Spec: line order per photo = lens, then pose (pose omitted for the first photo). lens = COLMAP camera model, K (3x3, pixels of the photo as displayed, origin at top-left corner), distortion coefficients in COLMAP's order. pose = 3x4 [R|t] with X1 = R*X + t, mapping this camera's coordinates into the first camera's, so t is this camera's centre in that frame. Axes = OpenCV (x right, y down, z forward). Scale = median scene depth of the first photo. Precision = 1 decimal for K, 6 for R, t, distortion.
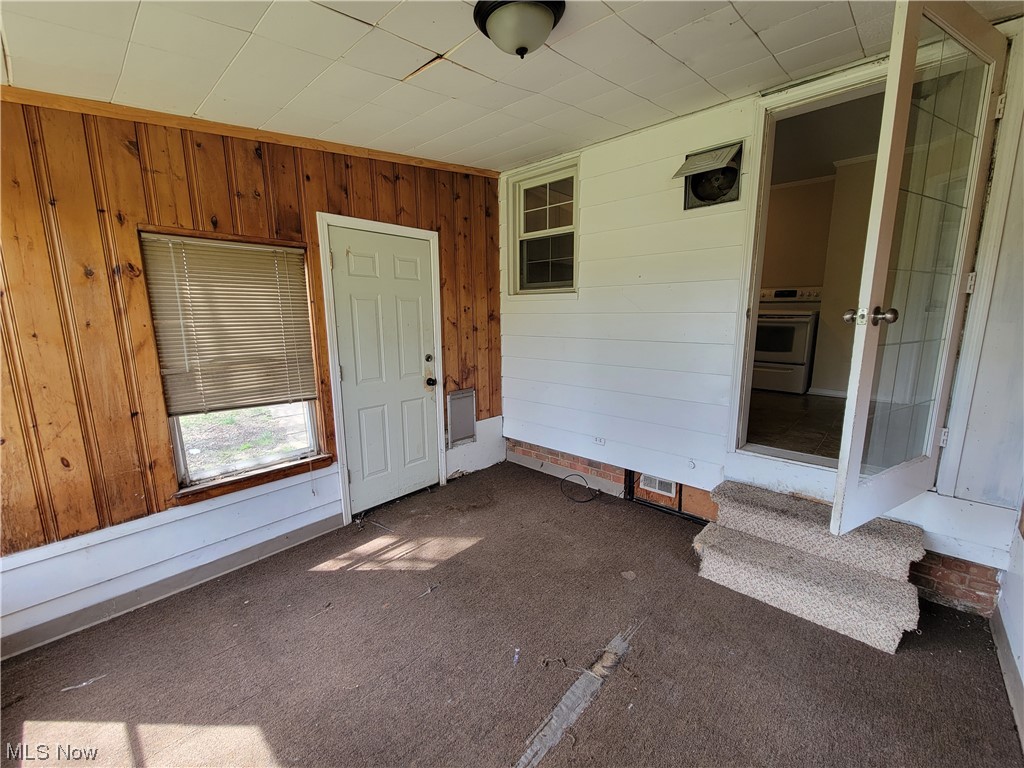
lens RADIAL K [[423.1, 0, 512.0], [0, 423.1, 384.0], [0, 0, 1]] dist [0.002212, 0.000193]
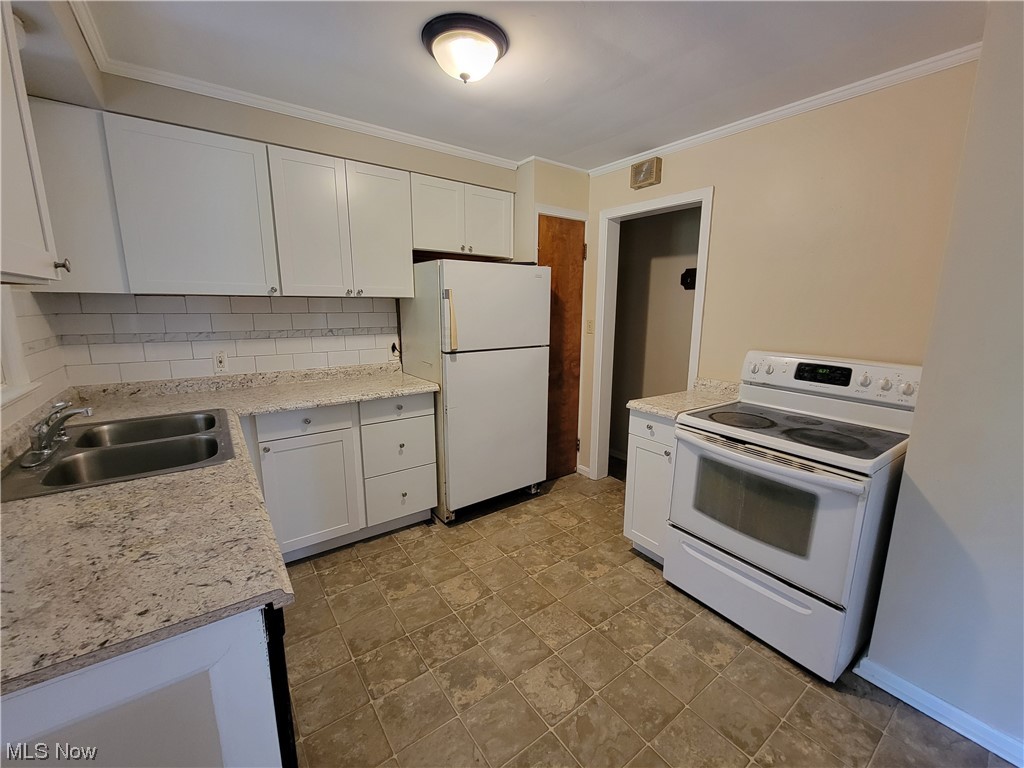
lens RADIAL K [[423.1, 0, 512.0], [0, 423.1, 384.0], [0, 0, 1]] dist [0.002212, 0.000193]
pose [[0.983035, 0.047838, -0.177068, 0.463716], [-0.044863, 0.998777, 0.020769, -0.214537], [0.177845, -0.012473, 0.983979, 0.598830]]
